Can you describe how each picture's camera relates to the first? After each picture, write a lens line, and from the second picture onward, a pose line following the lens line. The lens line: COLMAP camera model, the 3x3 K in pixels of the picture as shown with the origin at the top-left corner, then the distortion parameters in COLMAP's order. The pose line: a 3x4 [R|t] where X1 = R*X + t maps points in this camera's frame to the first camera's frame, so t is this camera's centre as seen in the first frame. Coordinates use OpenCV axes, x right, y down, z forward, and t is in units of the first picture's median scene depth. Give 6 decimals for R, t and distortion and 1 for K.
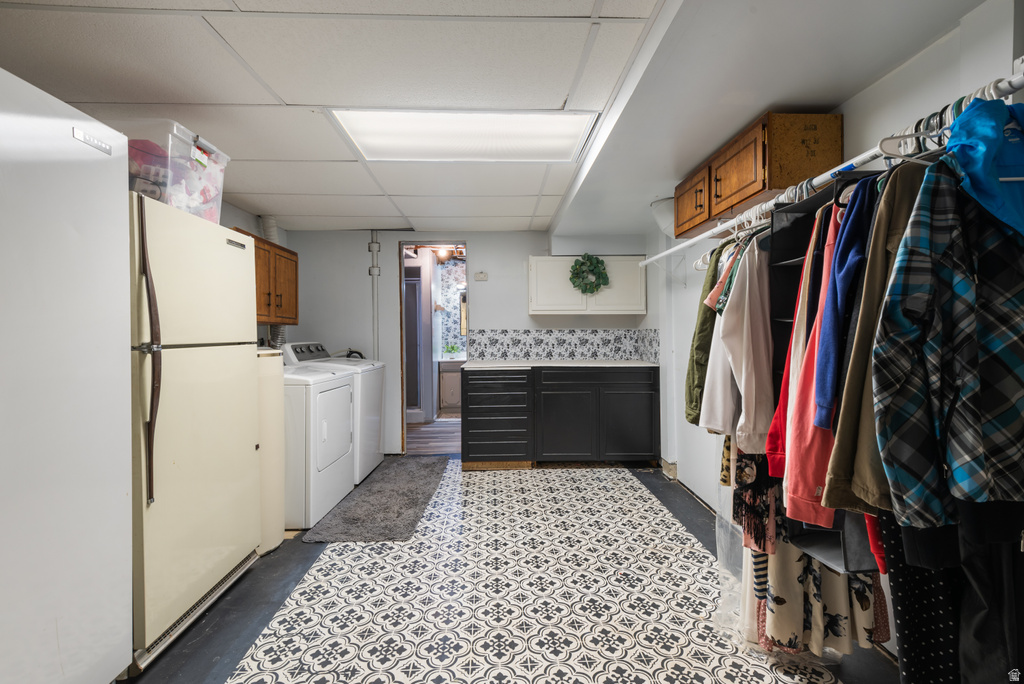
lens RADIAL K [[454.7, 0, 513.3], [0, 454.7, 341.7], [0, 0, 1]] dist [0.004437, -0.000040]
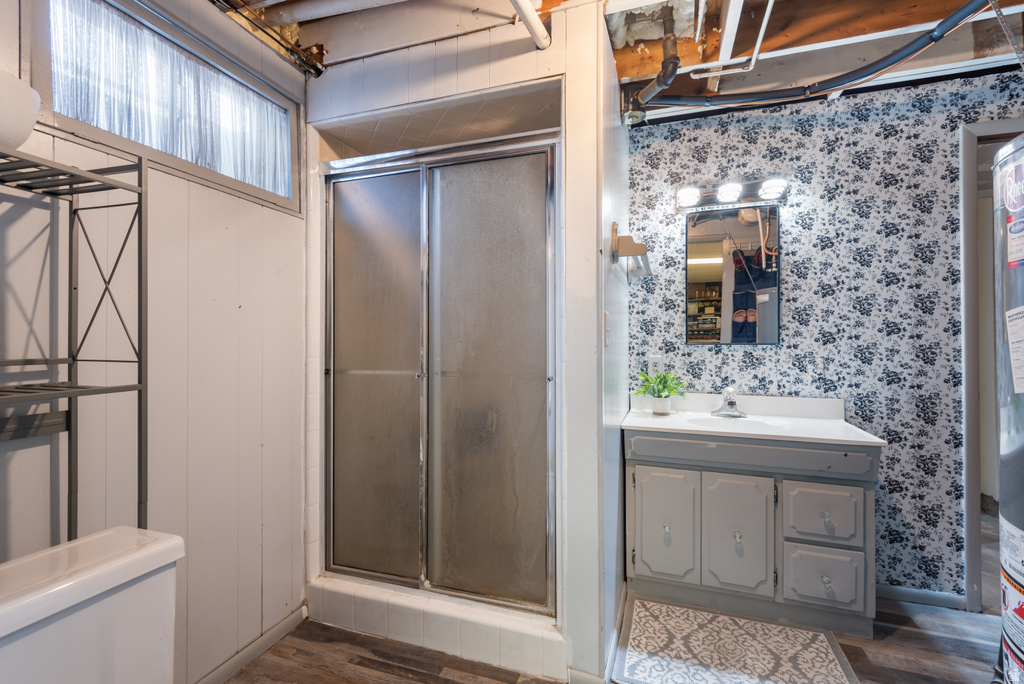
lens RADIAL K [[454.7, 0, 513.4], [0, 454.7, 339.3], [0, 0, 1]] dist [0.004437, -0.000040]
pose [[0.935095, 0.010835, -0.354232, -0.116212], [-0.012898, 0.999911, -0.003464, -0.014335], [0.354163, 0.007808, 0.935151, 0.640364]]
